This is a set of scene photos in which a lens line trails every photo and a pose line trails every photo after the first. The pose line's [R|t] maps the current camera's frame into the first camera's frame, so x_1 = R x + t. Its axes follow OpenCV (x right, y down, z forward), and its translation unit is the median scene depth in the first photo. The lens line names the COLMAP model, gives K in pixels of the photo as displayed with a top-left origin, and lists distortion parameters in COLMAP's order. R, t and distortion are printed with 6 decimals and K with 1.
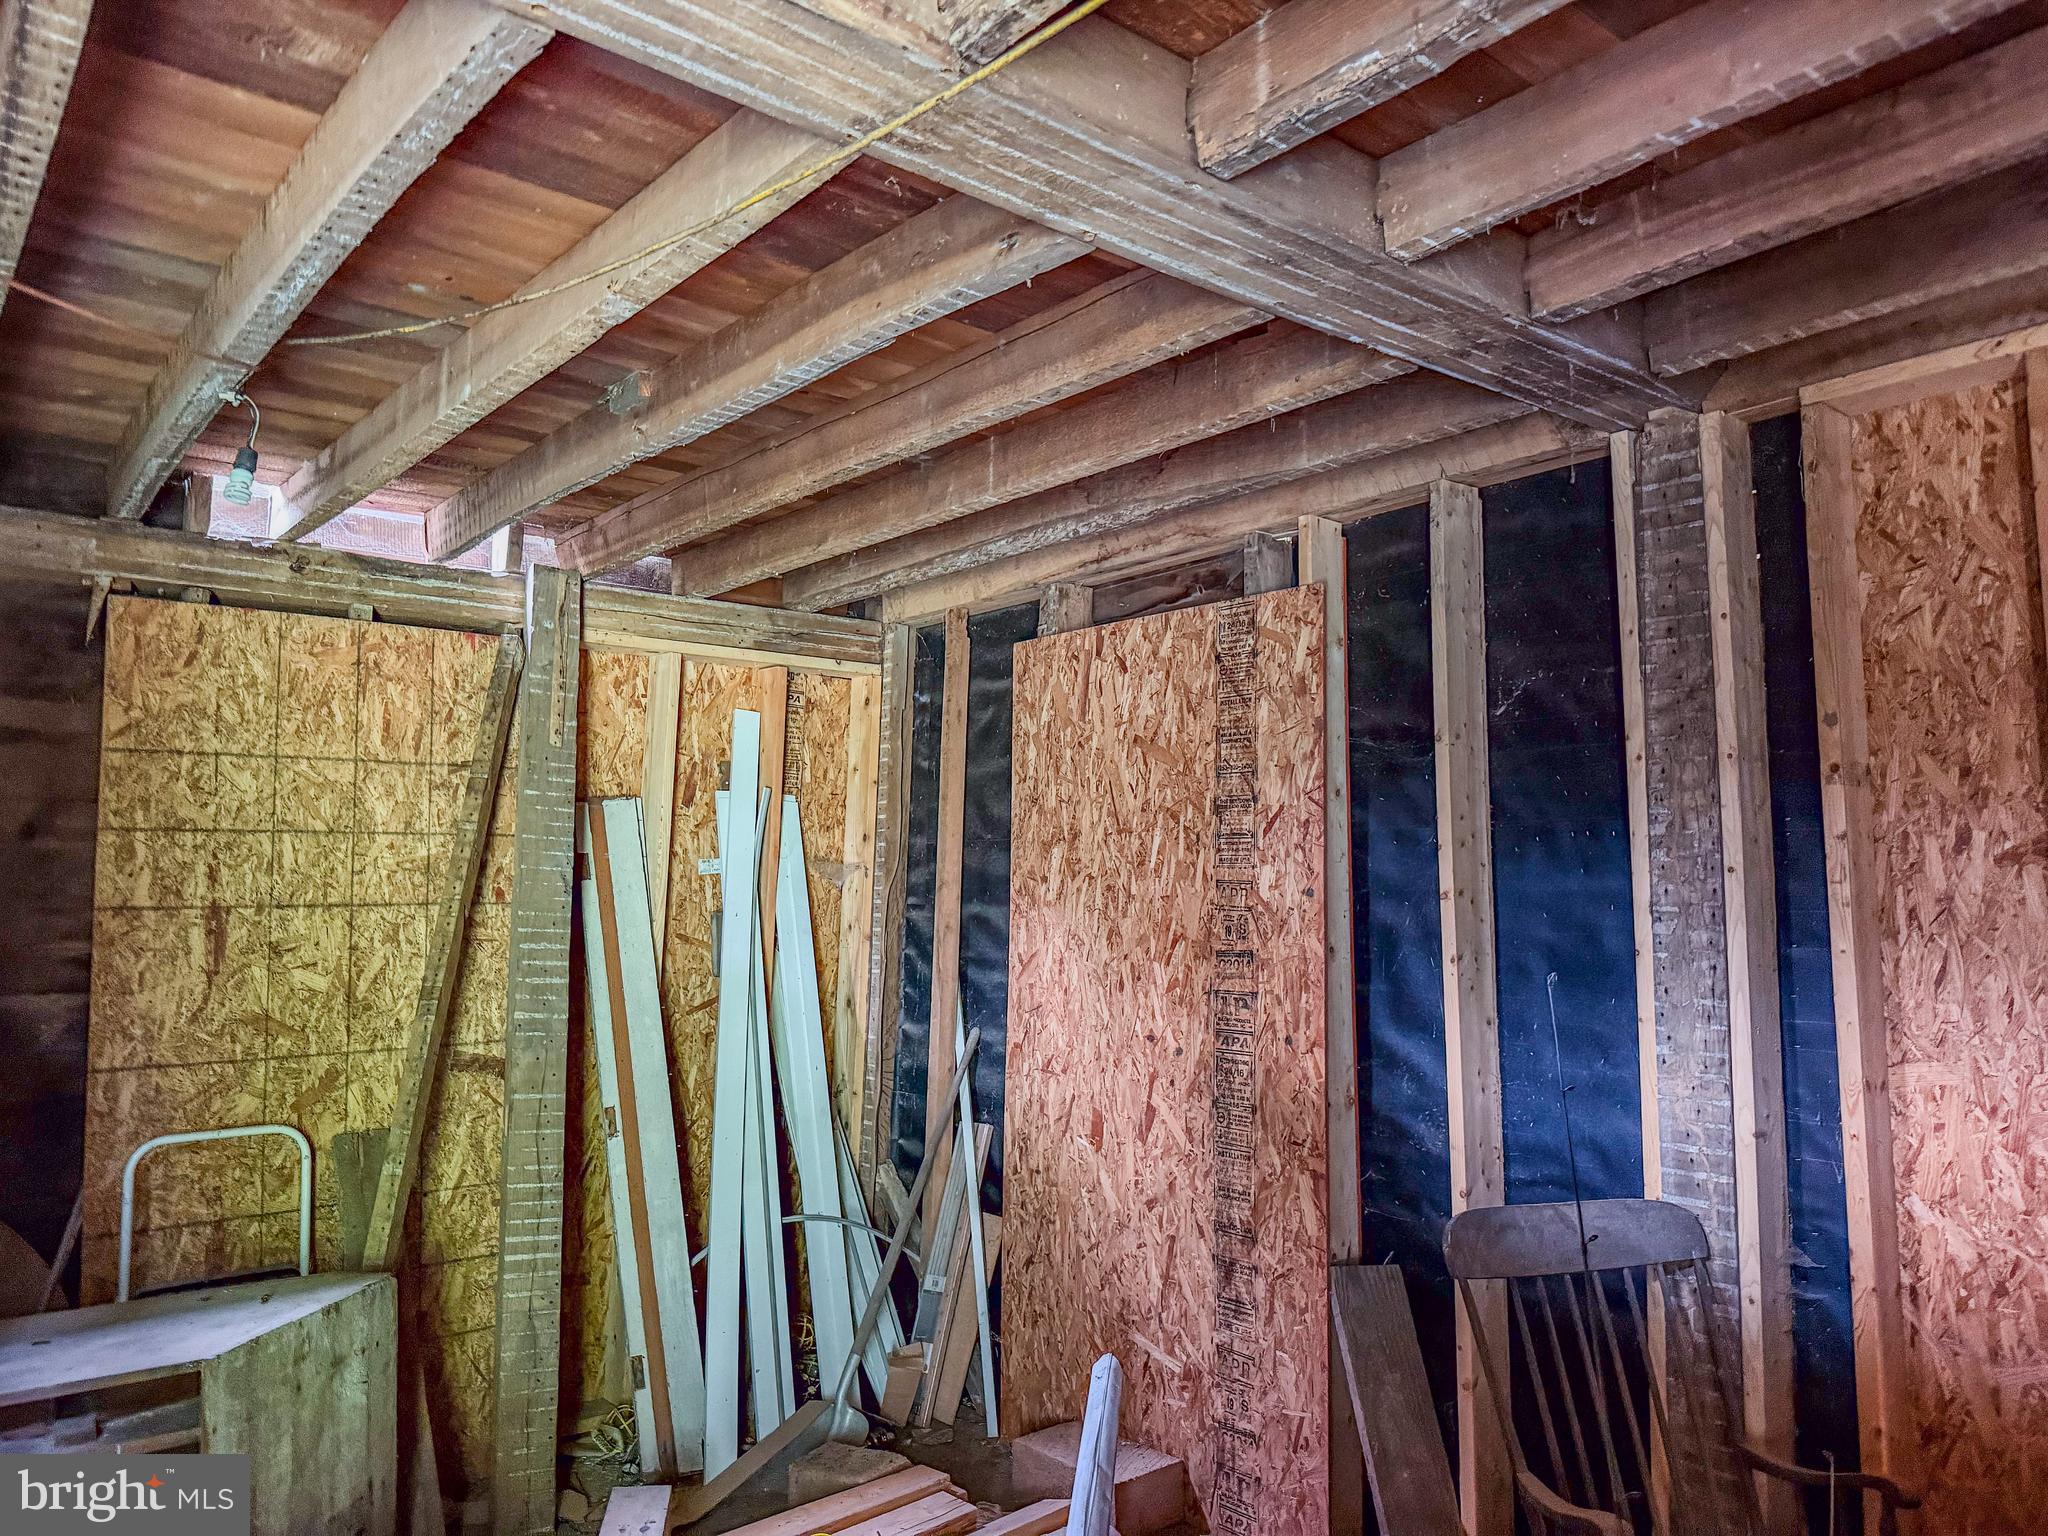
lens RADIAL K [[1421.5, 0, 1023.1], [0, 1421.5, 753.0], [0, 0, 1]] dist [0.067751, -0.084470]
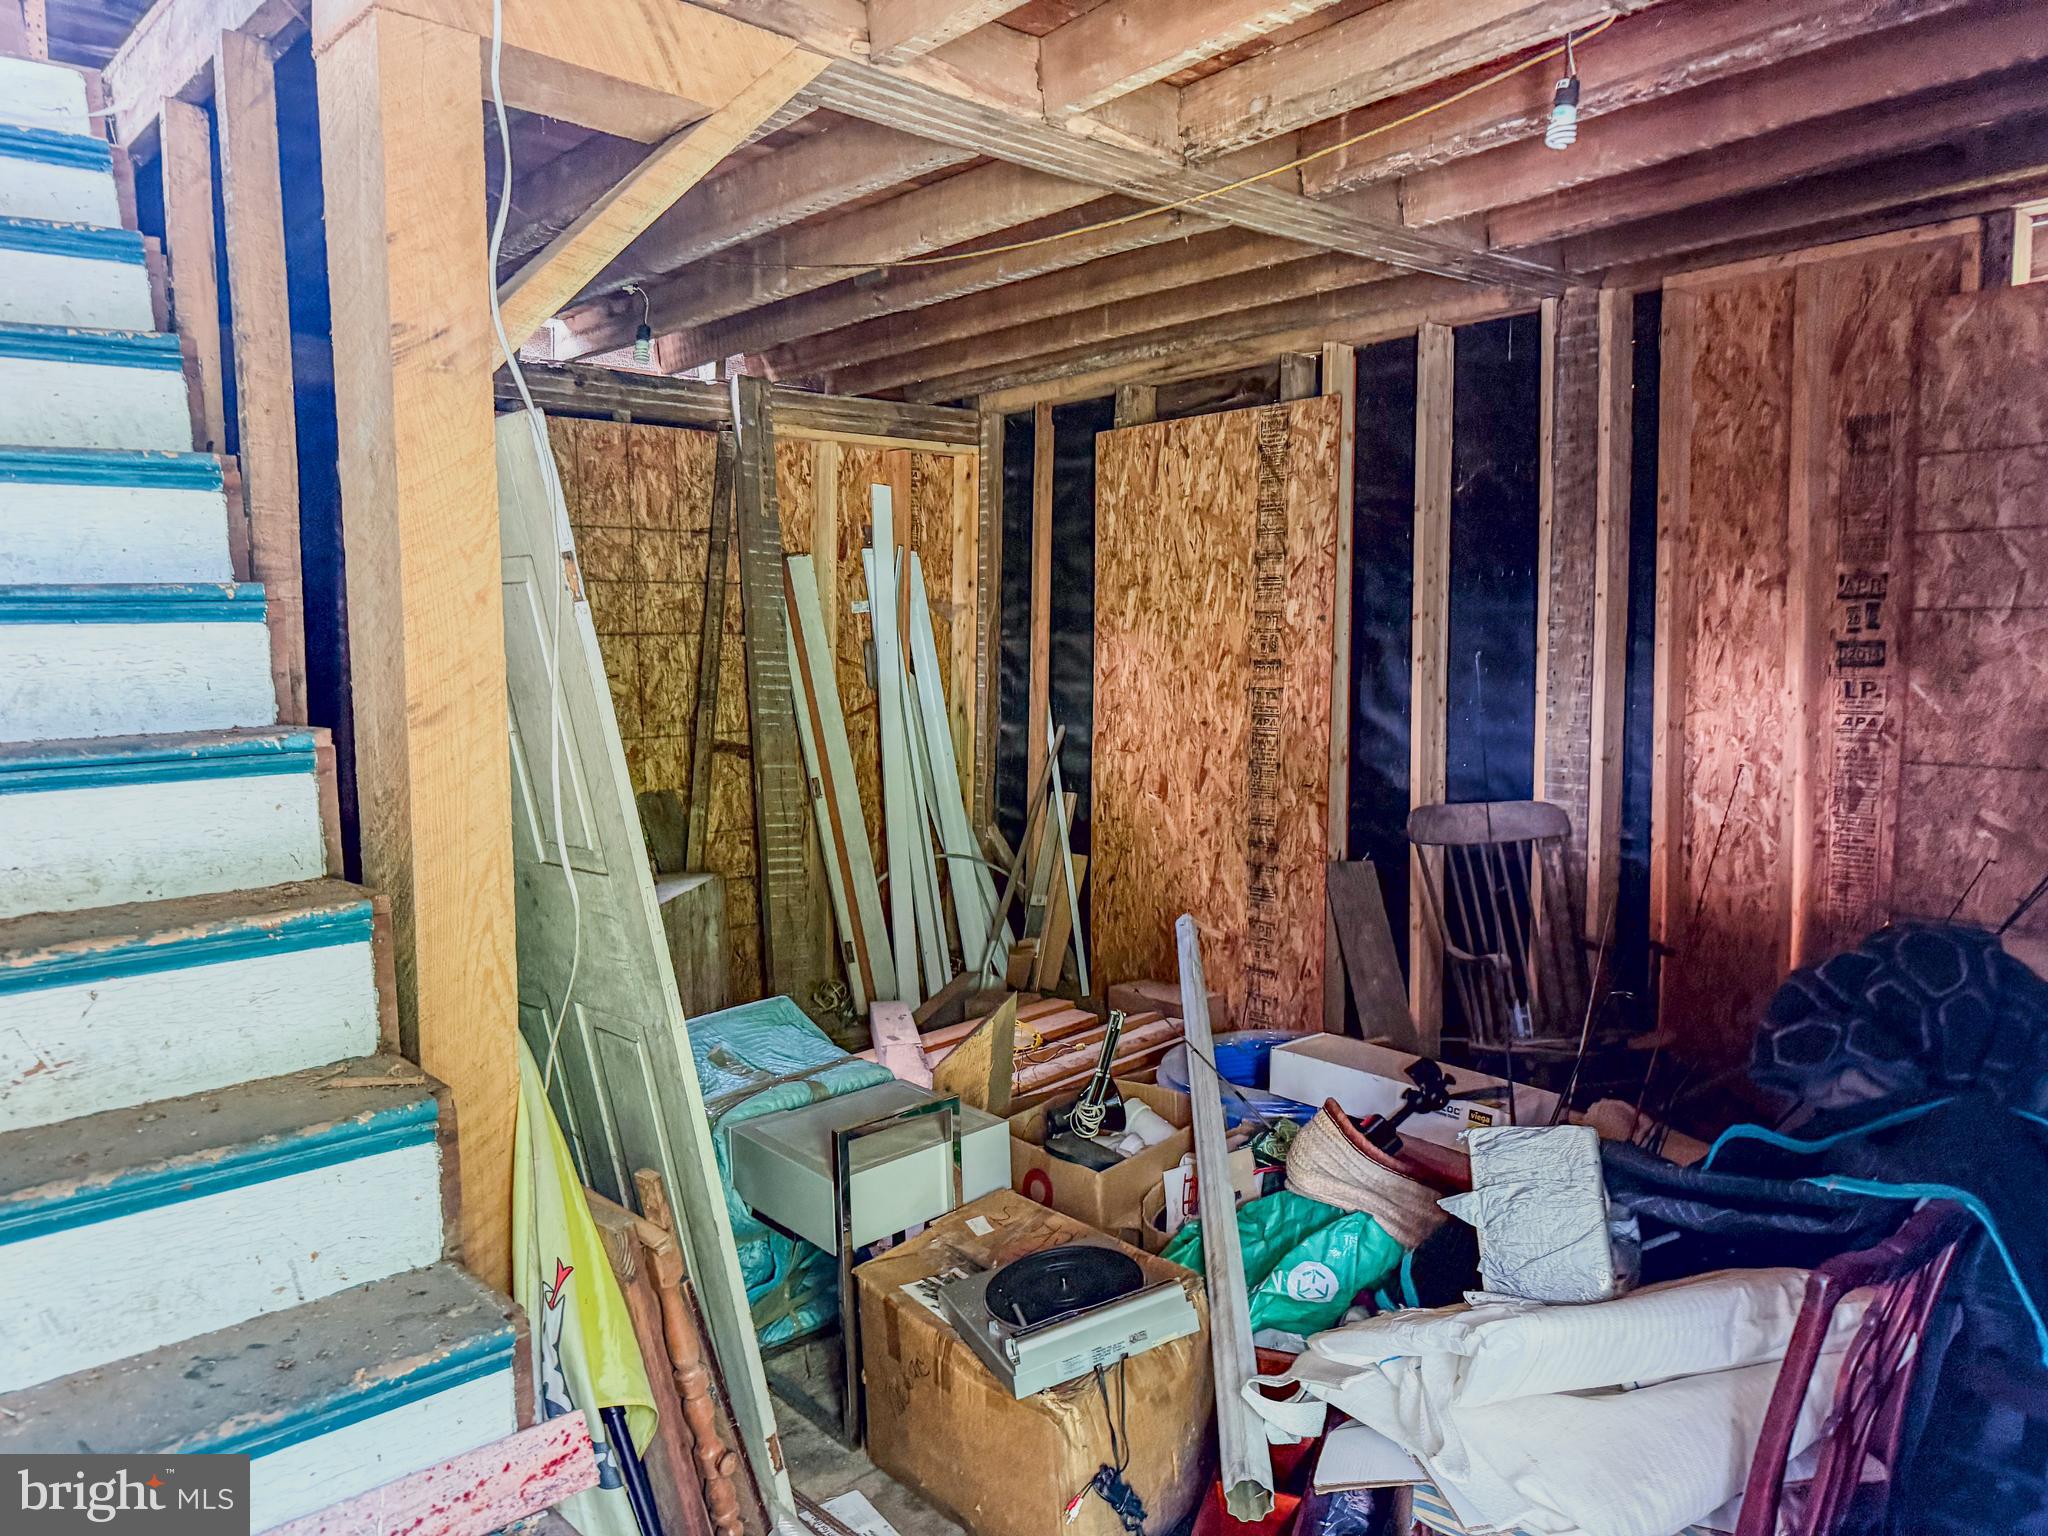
lens RADIAL K [[1421.5, 0, 1020.6], [0, 1421.5, 769.3], [0, 0, 1]] dist [0.067751, -0.084470]
pose [[0.999621, -0.012718, 0.024424, -0.136058], [0.007930, 0.982330, 0.186992, -0.022871], [-0.026371, -0.186727, 0.982058, -0.421871]]
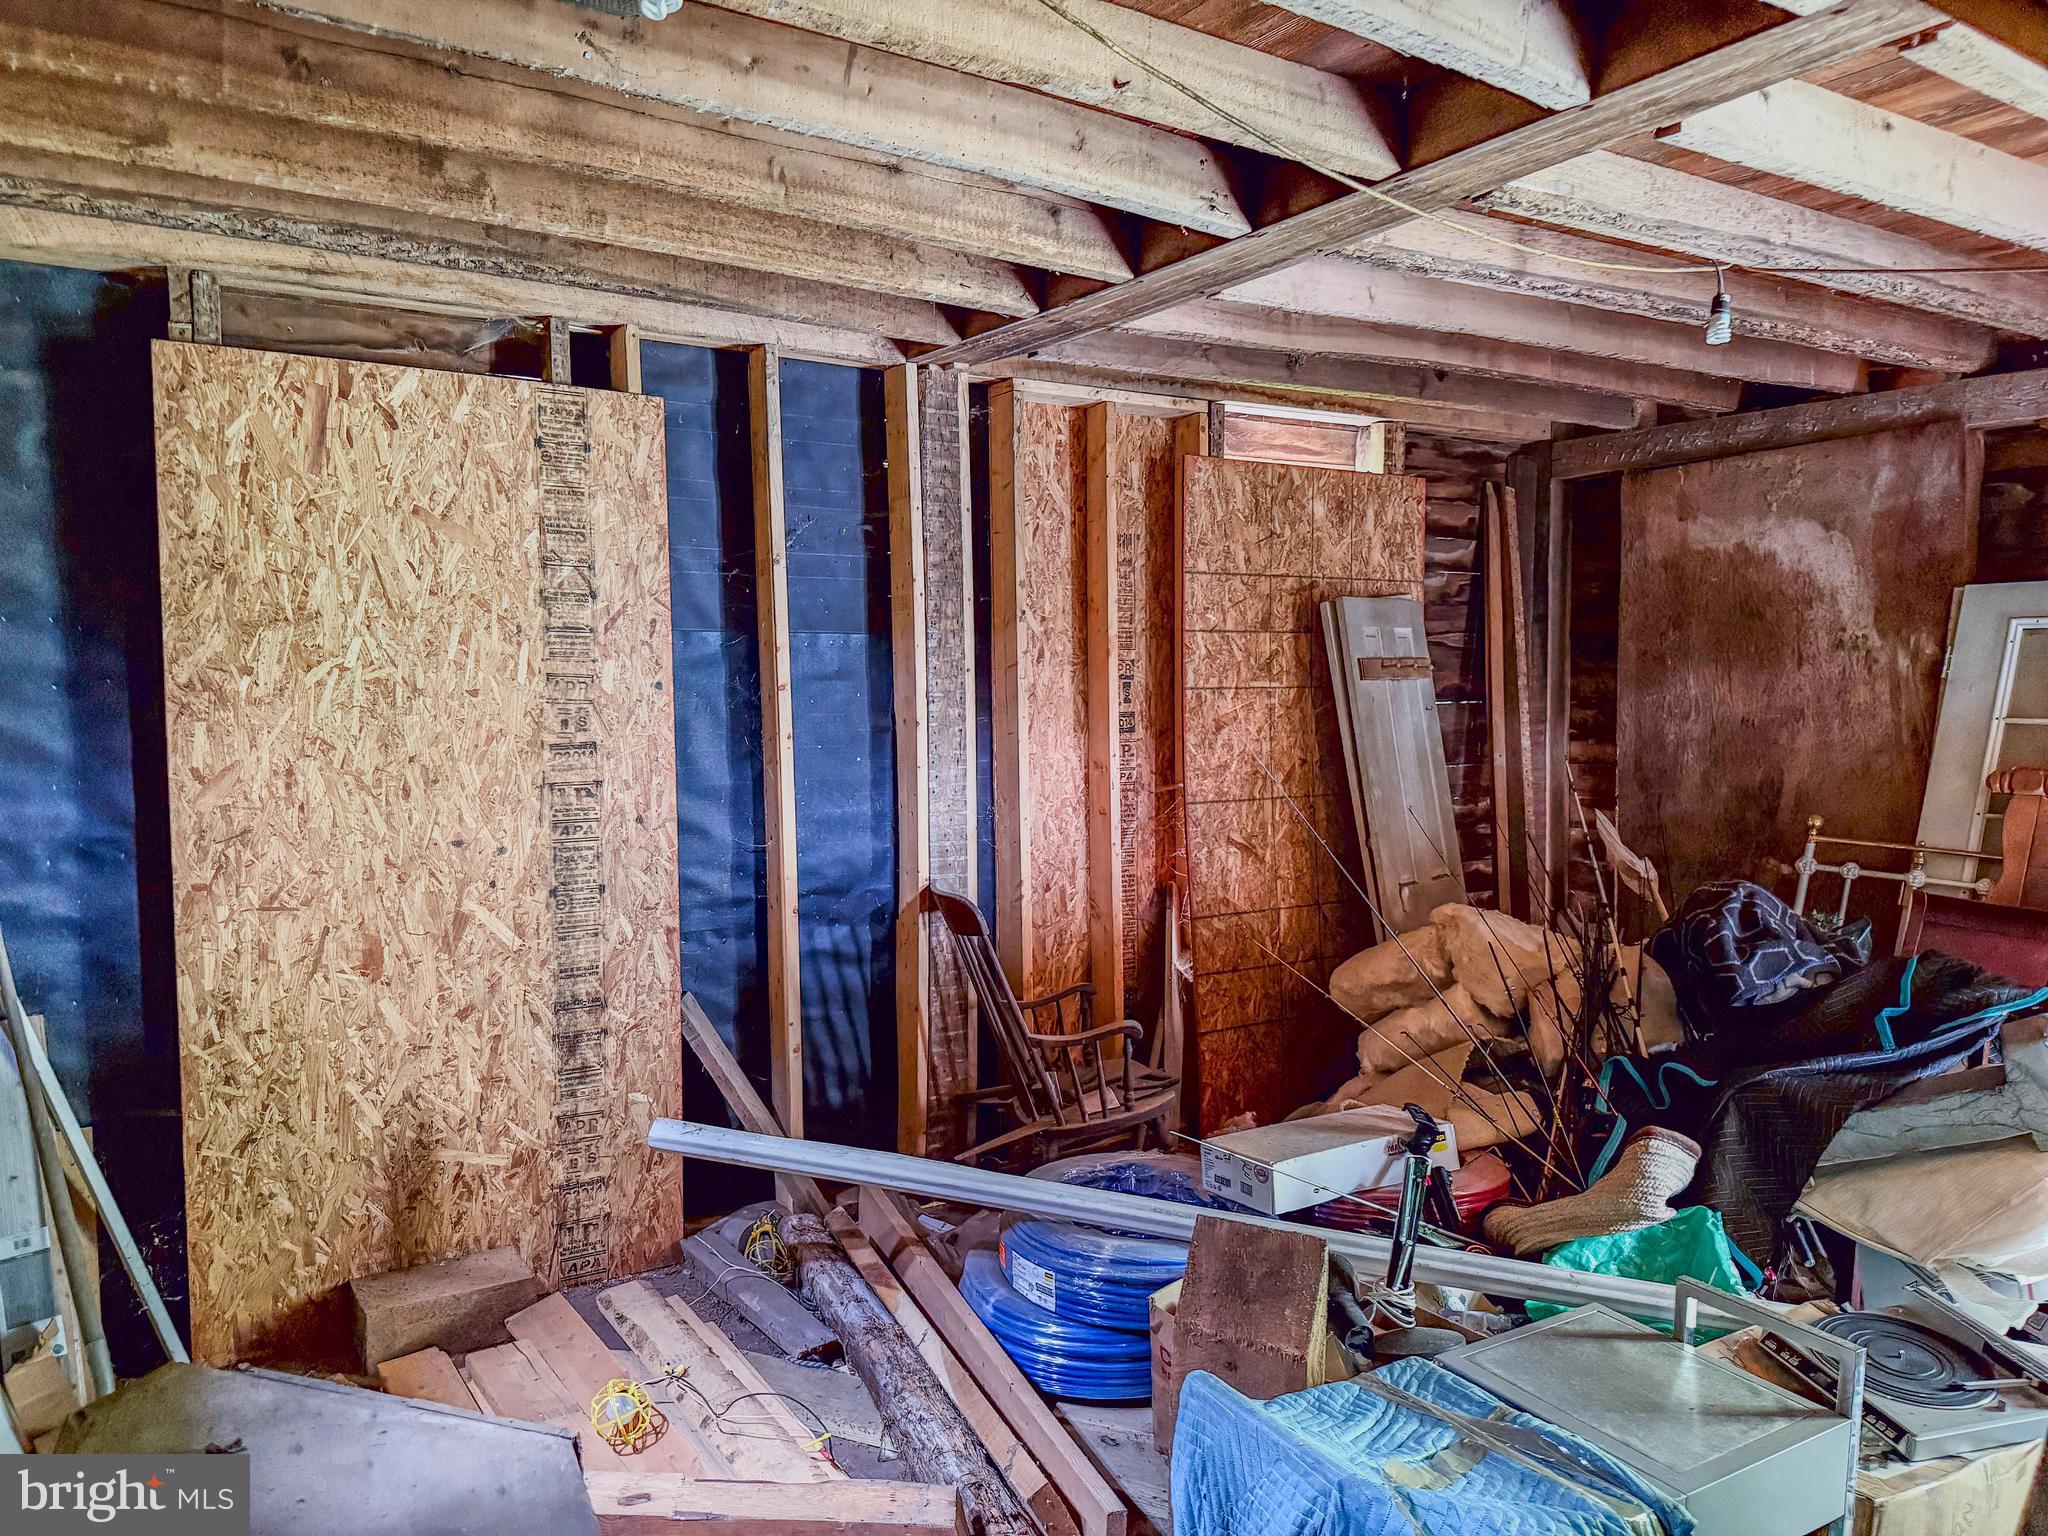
lens RADIAL K [[1421.5, 0, 1014.6], [0, 1421.5, 766.6], [0, 0, 1]] dist [0.067751, -0.084470]
pose [[0.127368, -0.061177, 0.989967, -0.821130], [-0.094959, 0.992759, 0.073567, 0.050352], [-0.987300, -0.103376, 0.120636, 0.561246]]
